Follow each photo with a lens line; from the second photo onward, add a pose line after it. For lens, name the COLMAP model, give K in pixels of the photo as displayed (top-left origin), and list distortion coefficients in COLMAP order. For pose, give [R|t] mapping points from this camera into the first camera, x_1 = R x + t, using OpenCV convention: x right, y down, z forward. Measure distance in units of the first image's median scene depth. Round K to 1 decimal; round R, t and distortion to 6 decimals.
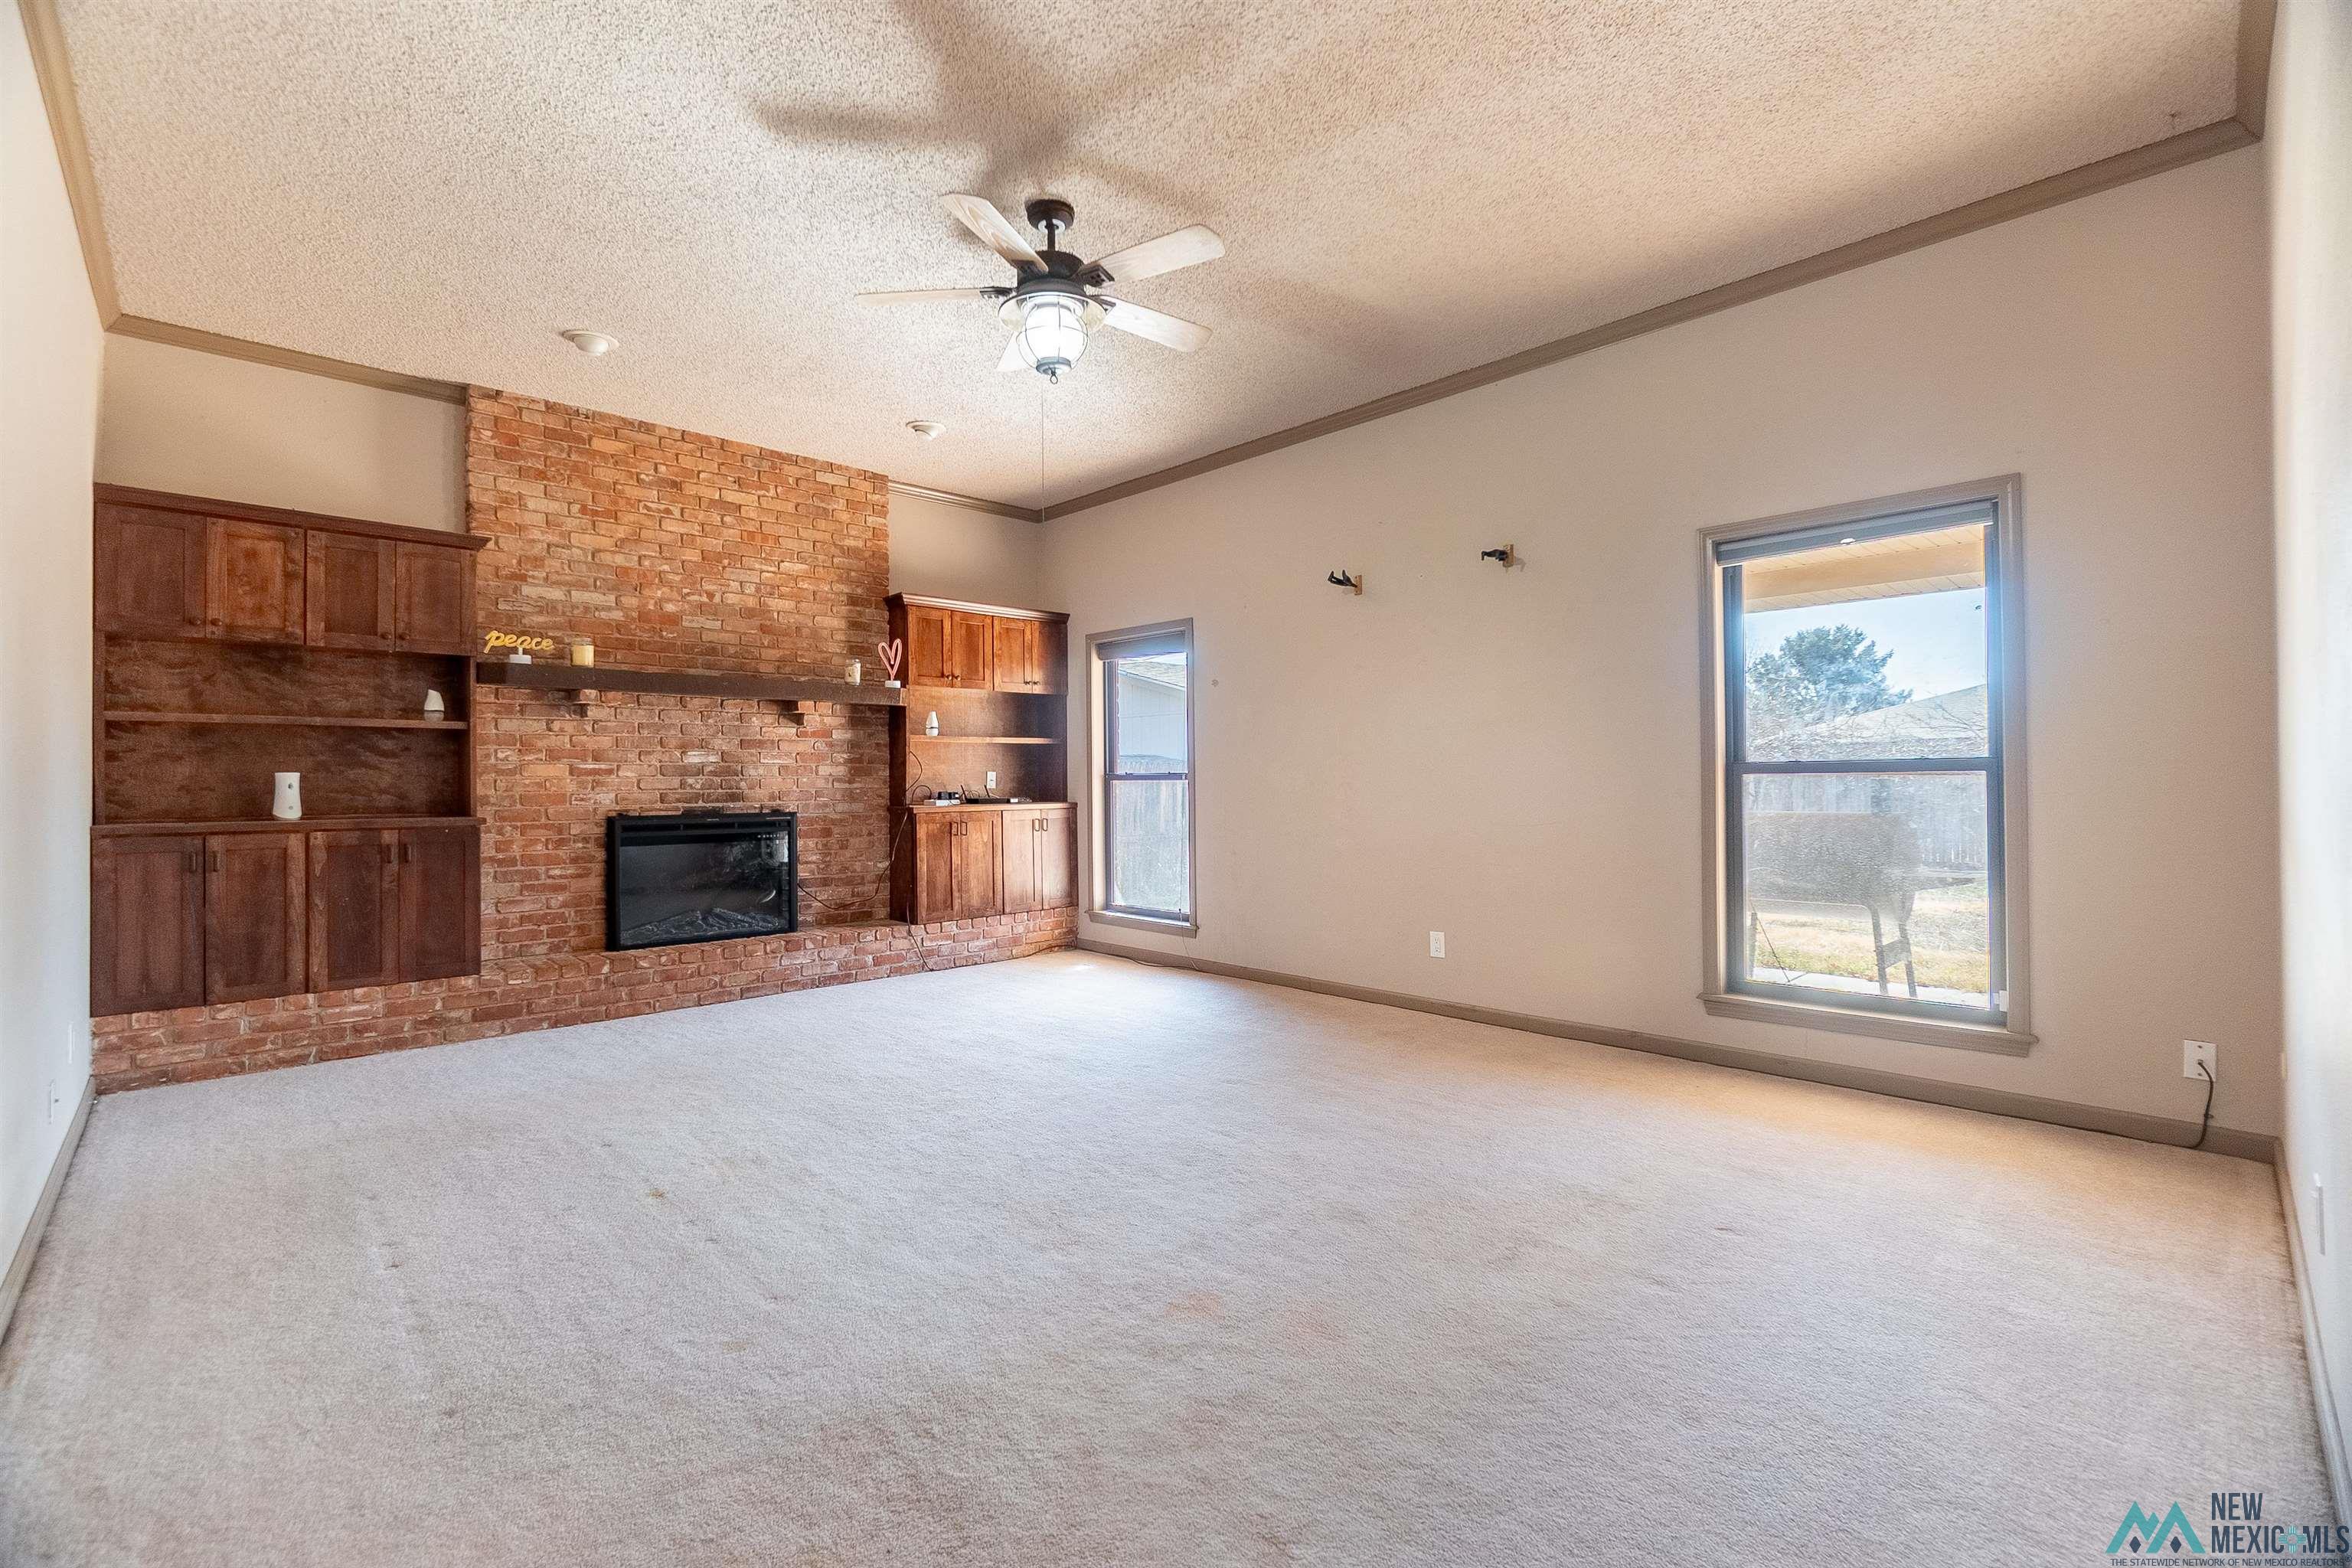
lens RADIAL K [[1020.7, 0, 1129.0], [0, 1020.7, 774.8], [0, 0, 1]] dist [-0.022307, 0.006338]
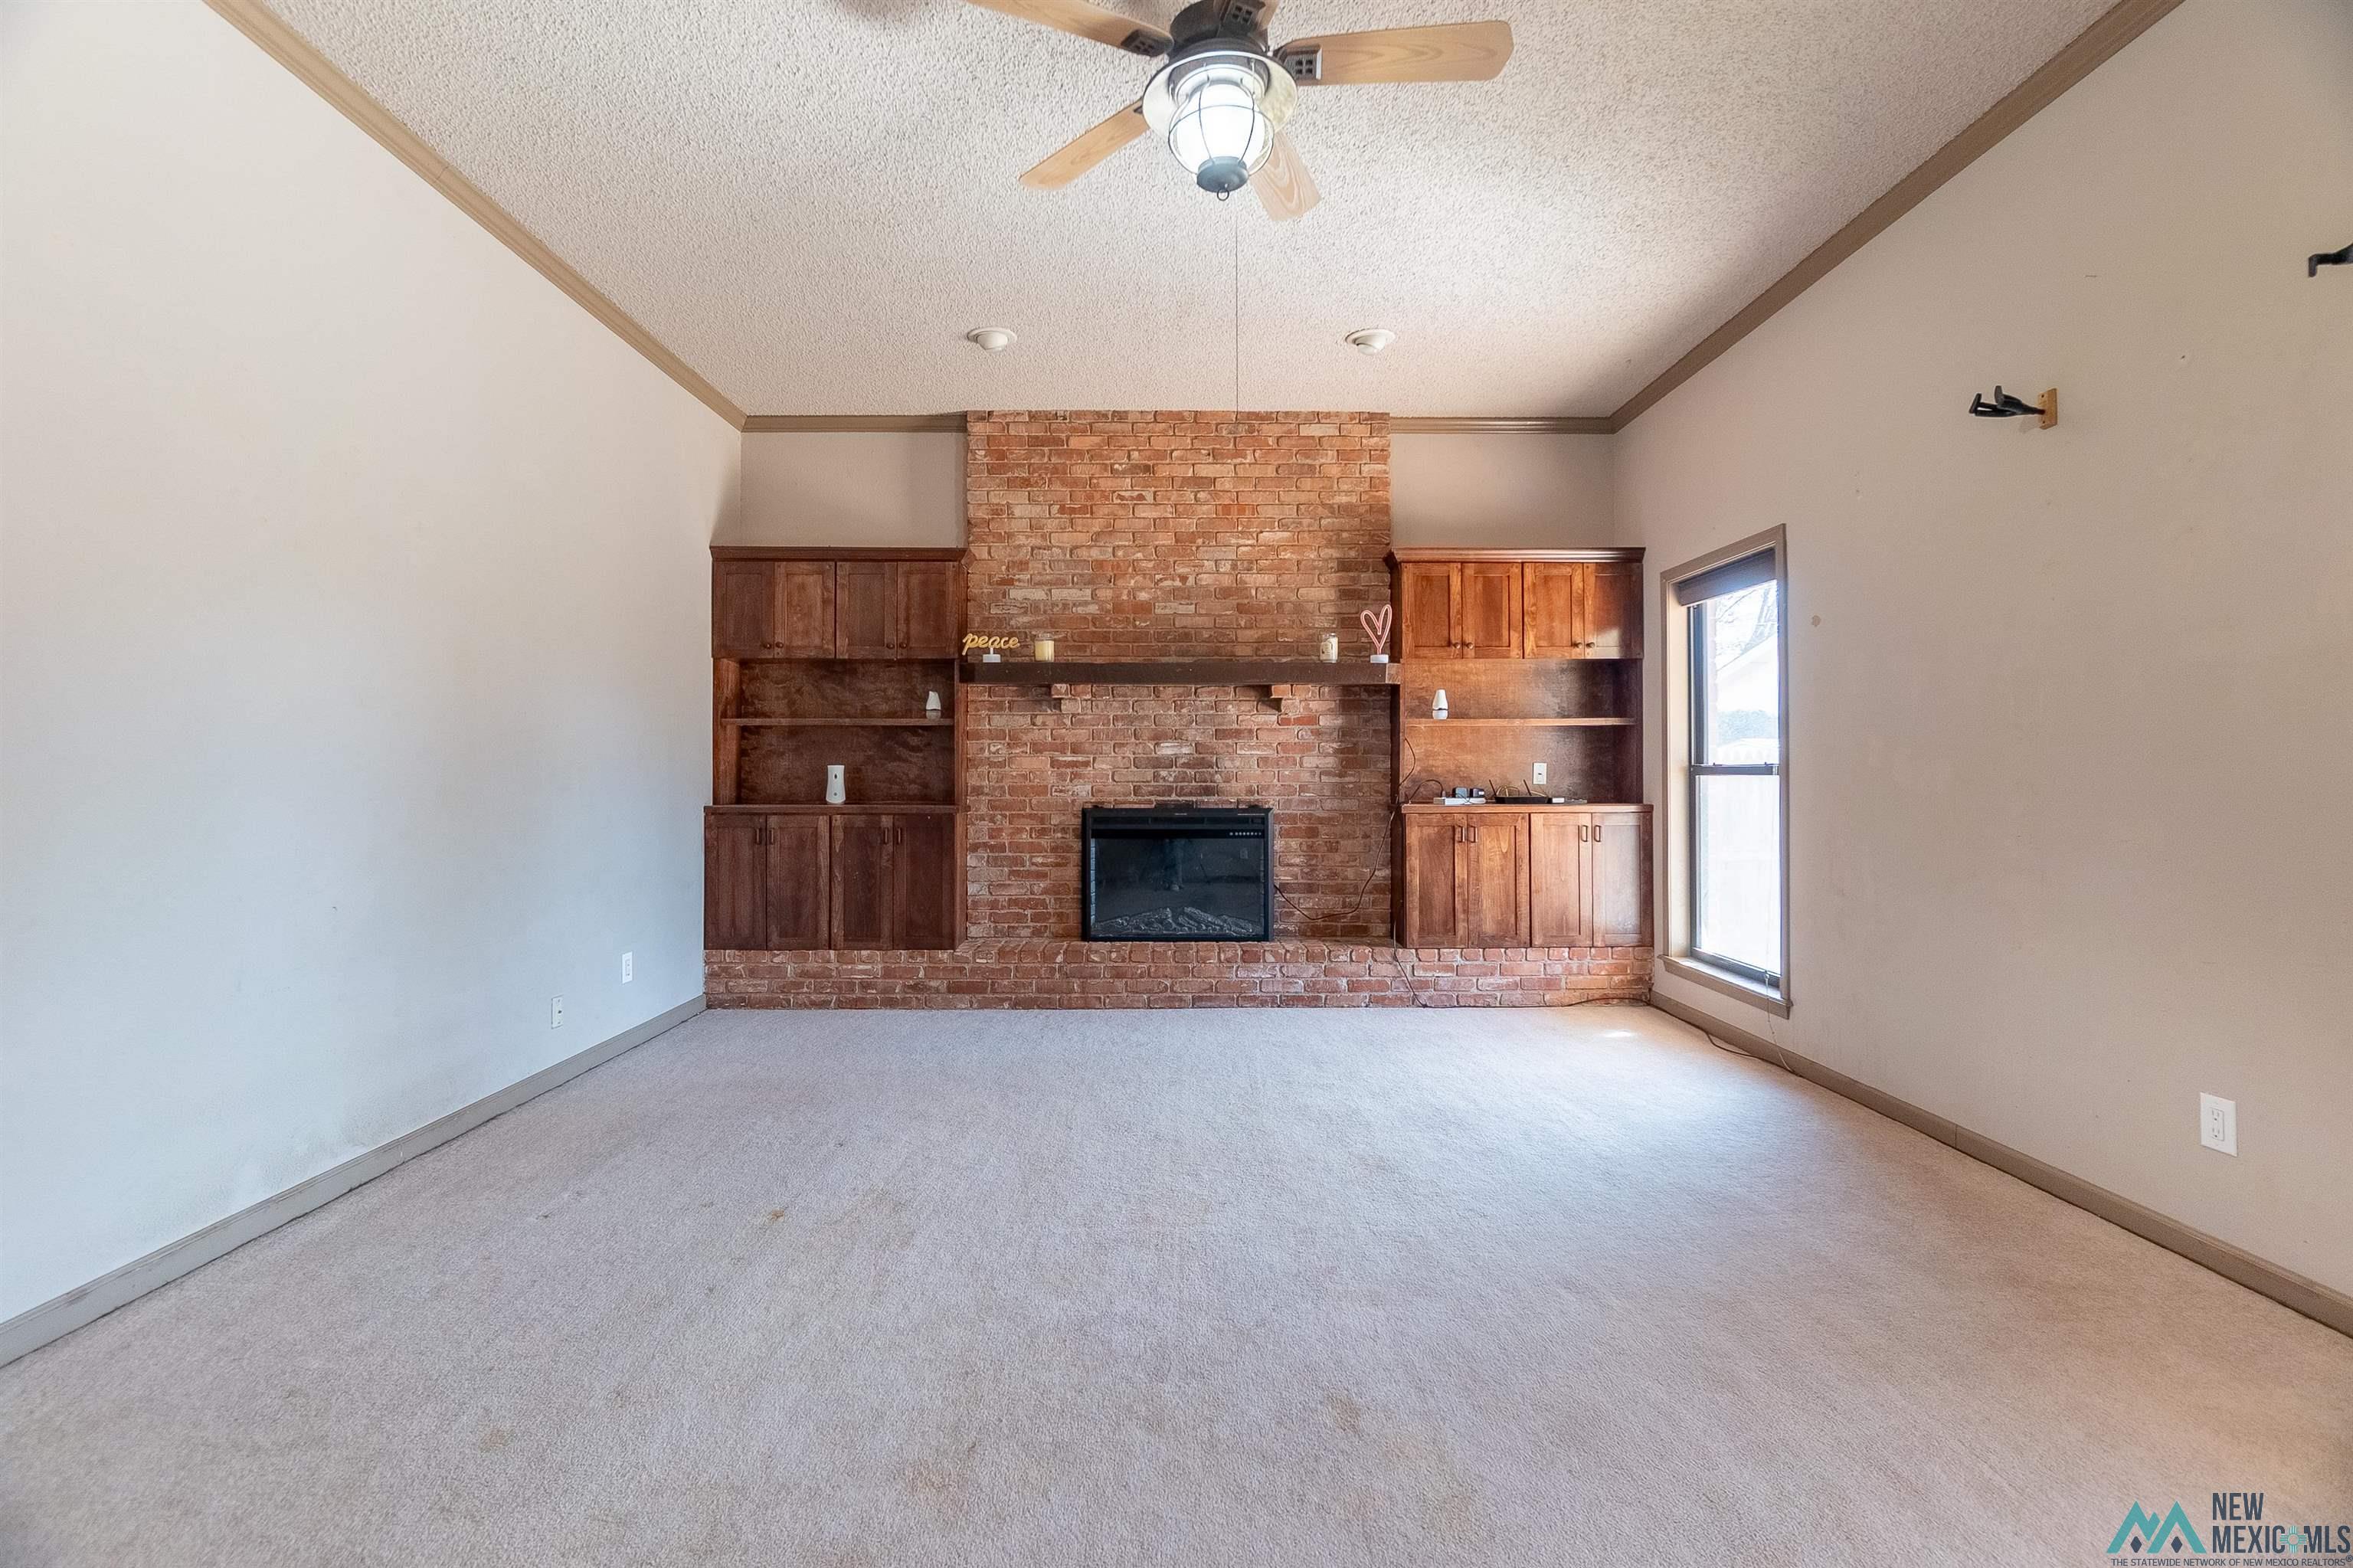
lens RADIAL K [[1021.2, 0, 1171.2], [0, 1021.2, 773.0], [0, 0, 1]] dist [-0.022307, 0.006338]
pose [[0.741750, 0.003492, -0.670667, 0.241903], [0.000034, 0.999986, 0.005245, 0.000700], [0.670676, -0.003914, 0.741740, 0.309511]]
